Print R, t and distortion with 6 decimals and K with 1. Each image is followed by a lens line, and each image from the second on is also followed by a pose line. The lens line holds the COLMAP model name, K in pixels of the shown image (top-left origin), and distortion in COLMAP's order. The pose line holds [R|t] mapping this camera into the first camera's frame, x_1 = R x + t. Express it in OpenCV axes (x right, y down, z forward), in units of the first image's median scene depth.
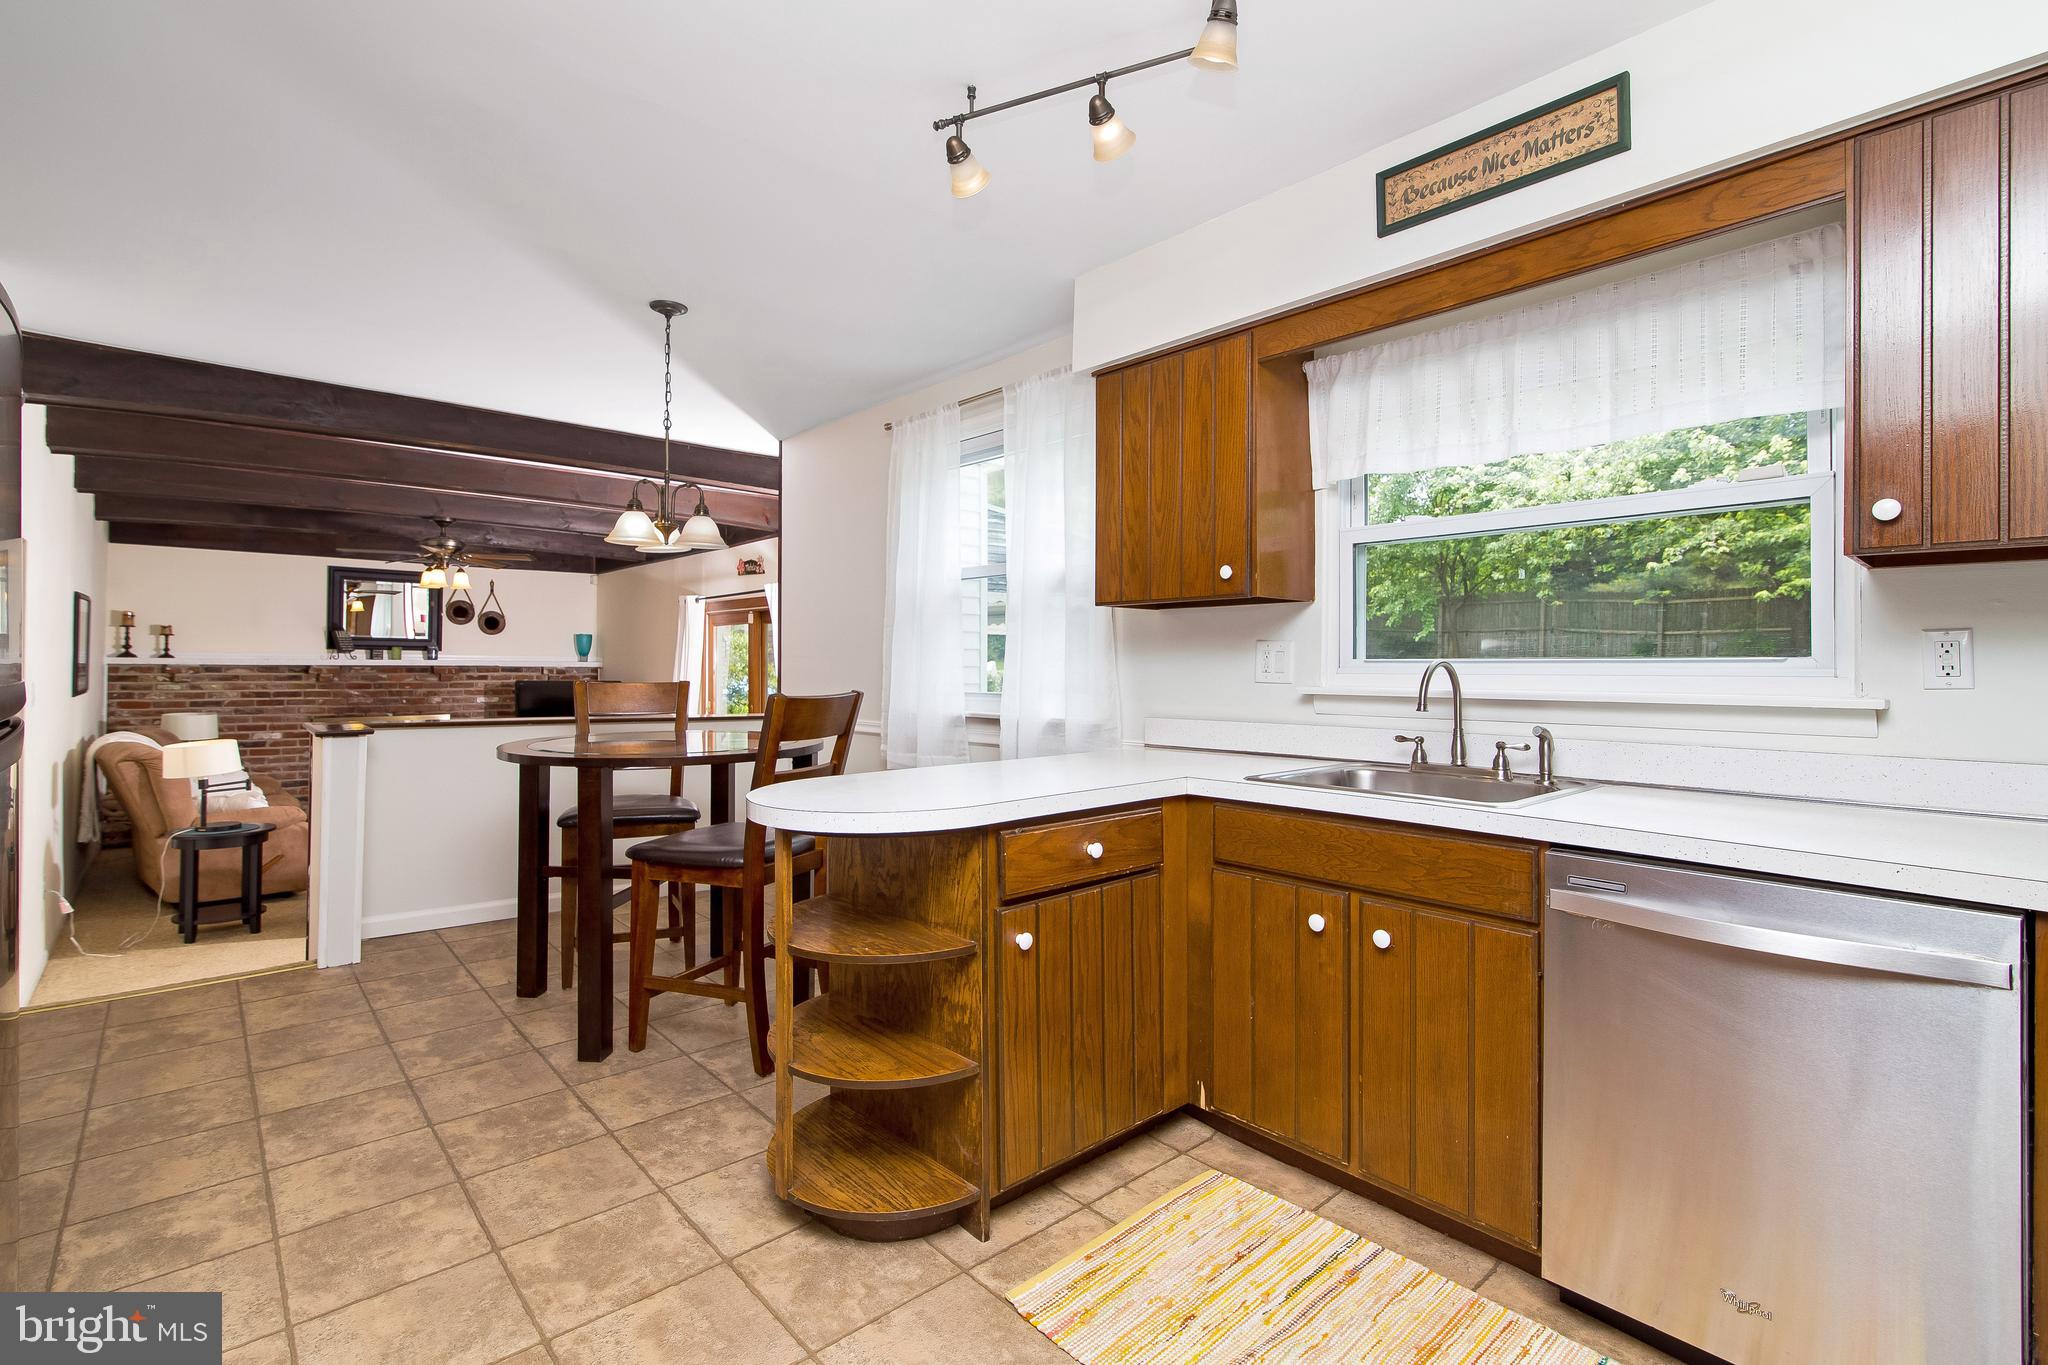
lens RADIAL K [[947.3, 0, 1028.1], [0, 947.3, 679.6], [0, 0, 1]] dist [-0.001403, 0.000027]
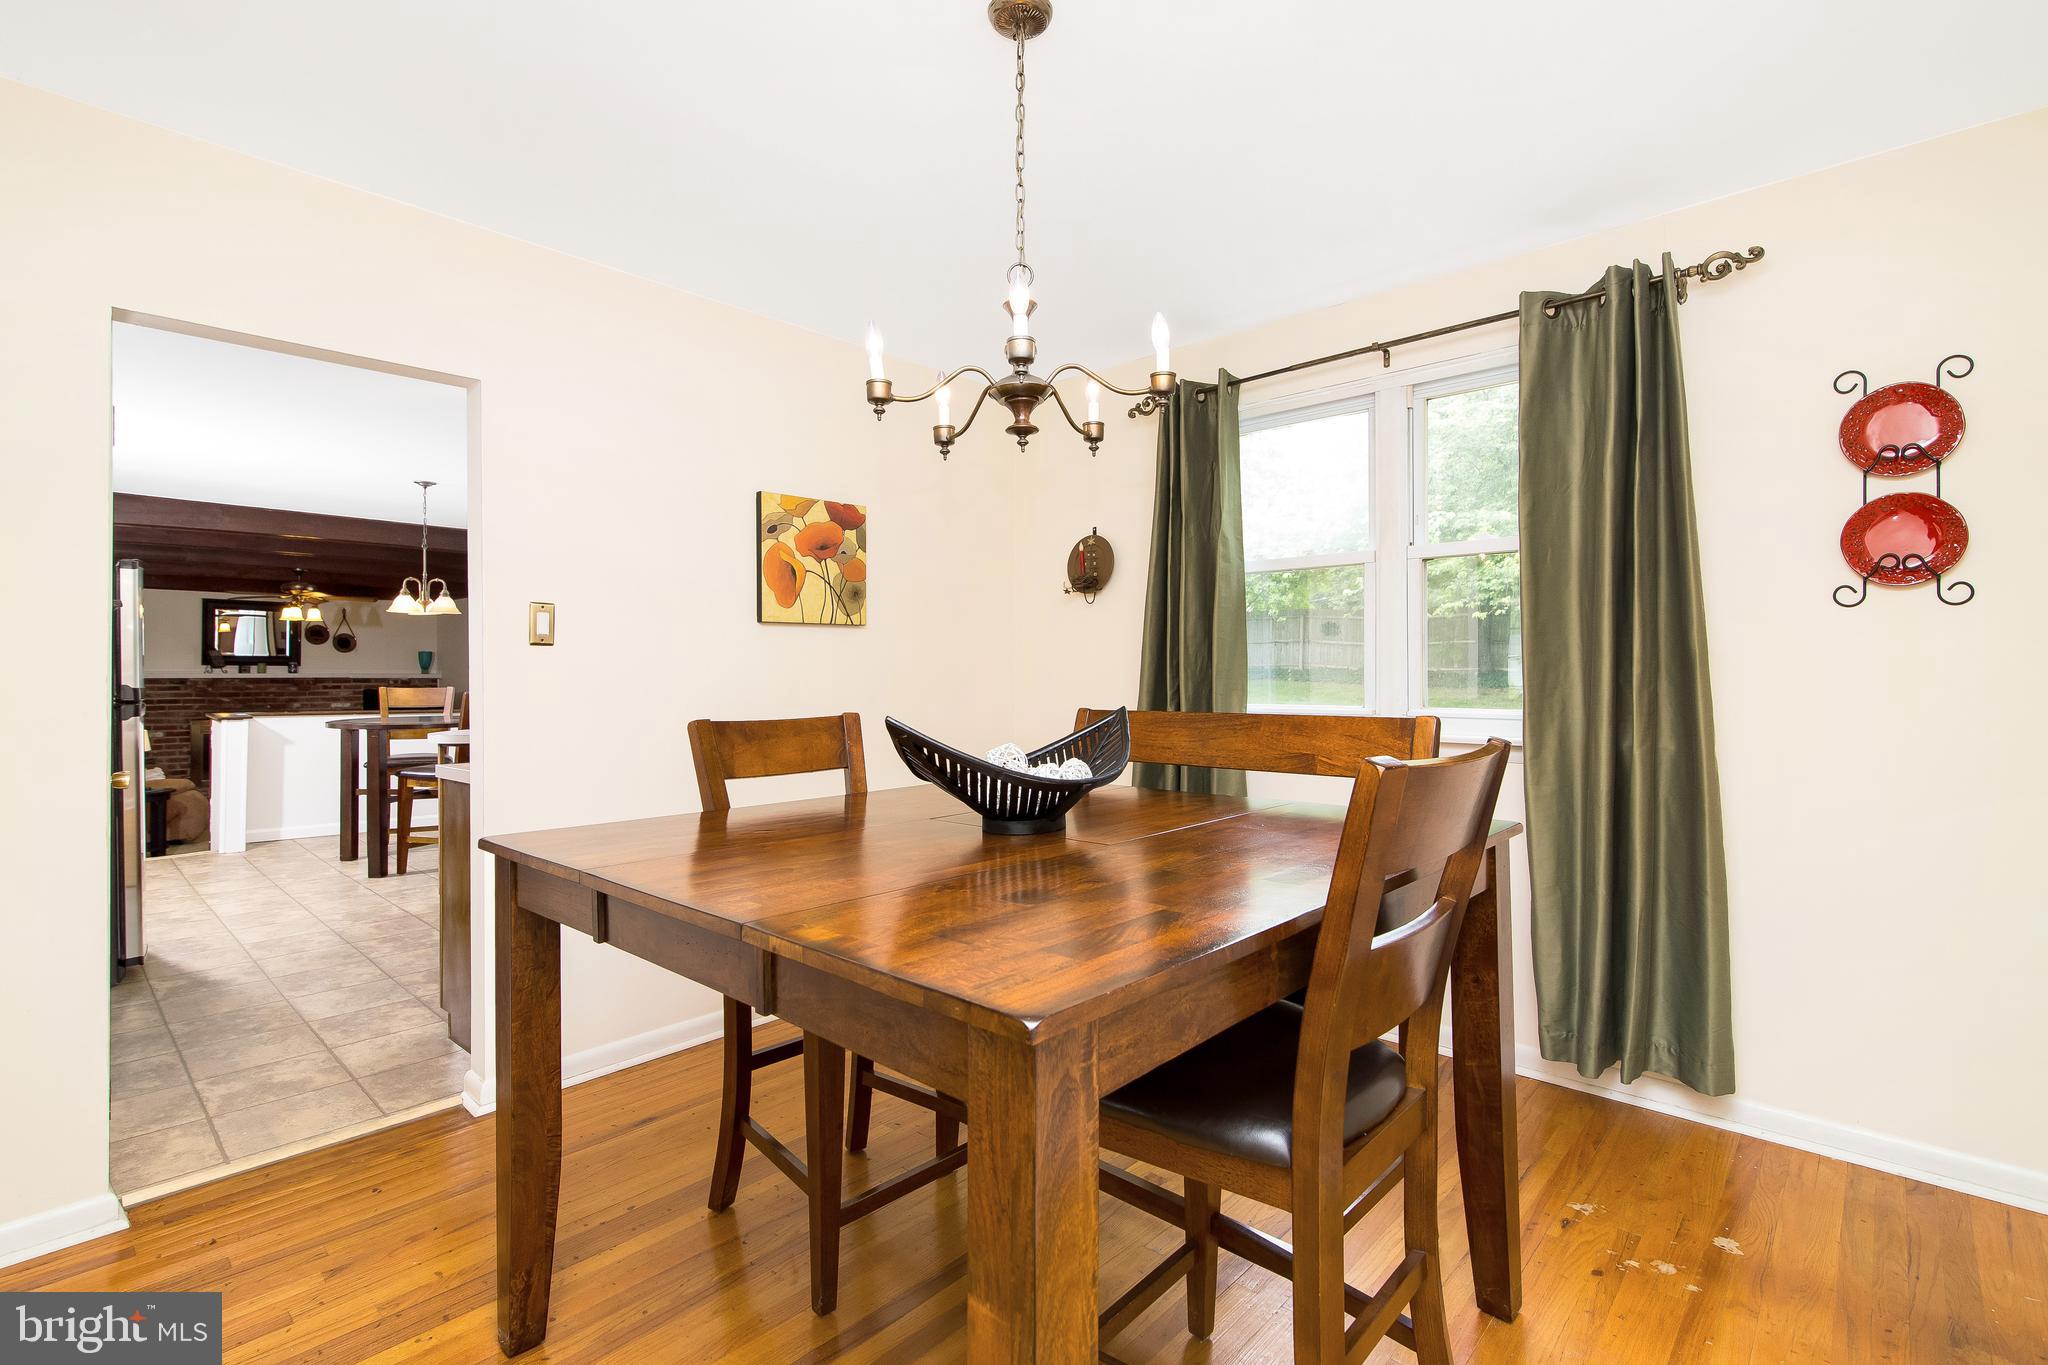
lens RADIAL K [[994.3, 0, 1027.0], [0, 994.3, 675.4], [0, 0, 1]] dist [0.002903, 0.000788]
pose [[0.997442, -0.006276, 0.071201, 0.236621], [0.007212, 0.999891, -0.012910, 0.005683], [-0.071112, 0.013390, 0.997378, -0.369863]]
